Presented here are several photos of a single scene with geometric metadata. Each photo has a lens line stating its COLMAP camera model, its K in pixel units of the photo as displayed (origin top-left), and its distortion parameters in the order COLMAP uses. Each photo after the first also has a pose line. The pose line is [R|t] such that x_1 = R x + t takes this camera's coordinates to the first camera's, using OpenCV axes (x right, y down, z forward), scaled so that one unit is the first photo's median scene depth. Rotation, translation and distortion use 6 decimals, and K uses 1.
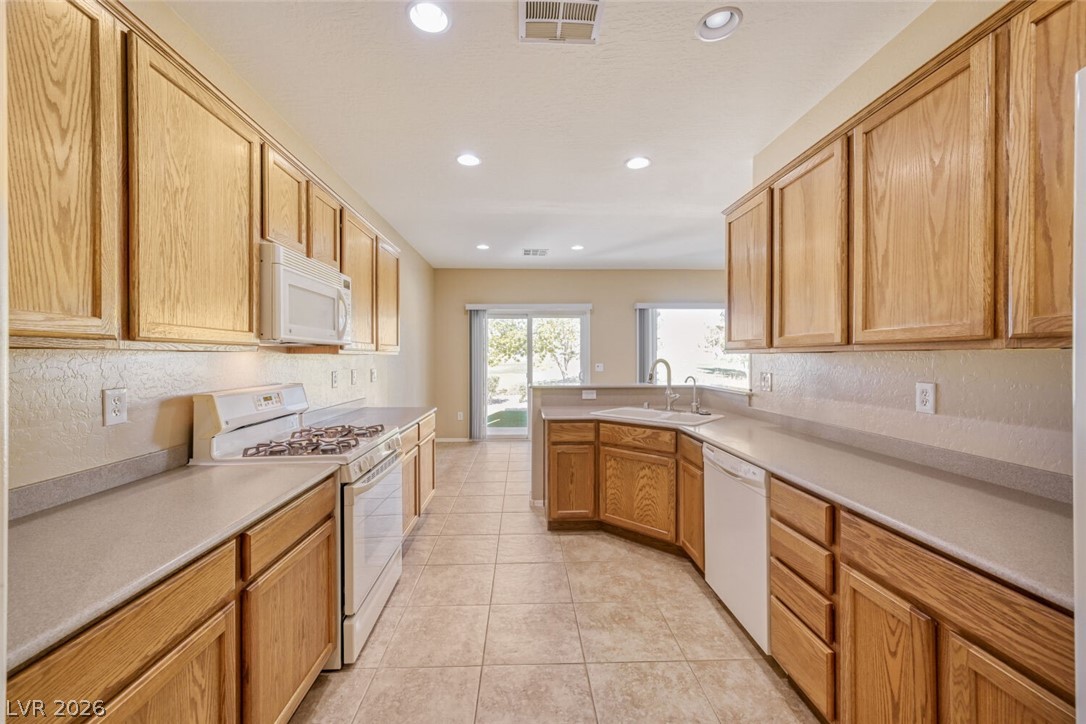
lens RADIAL K [[422.6, 0, 546.2], [0, 422.6, 358.2], [0, 0, 1]] dist [0.007099, 0.001116]
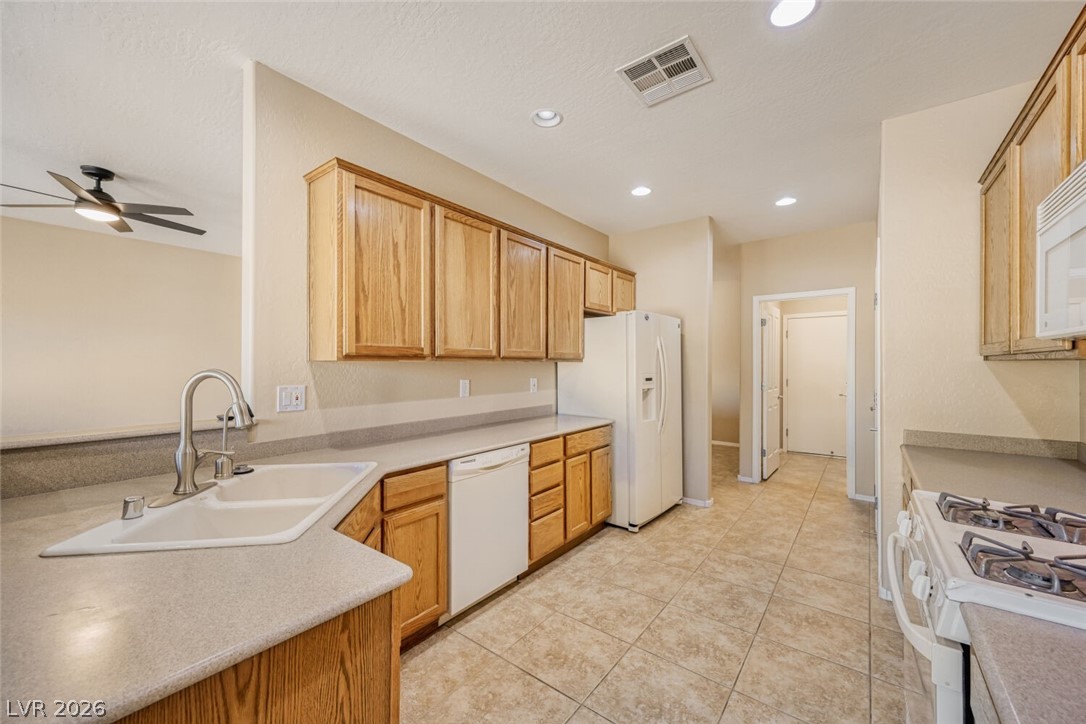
lens RADIAL K [[422.6, 0, 539.7], [0, 422.6, 362.0], [0, 0, 1]] dist [0.007099, 0.001116]
pose [[-0.750992, 0.000959, 0.660311, -0.484434], [0.000027, 0.999999, -0.001421, -0.011587], [-0.660311, -0.001049, -0.750991, 2.121684]]
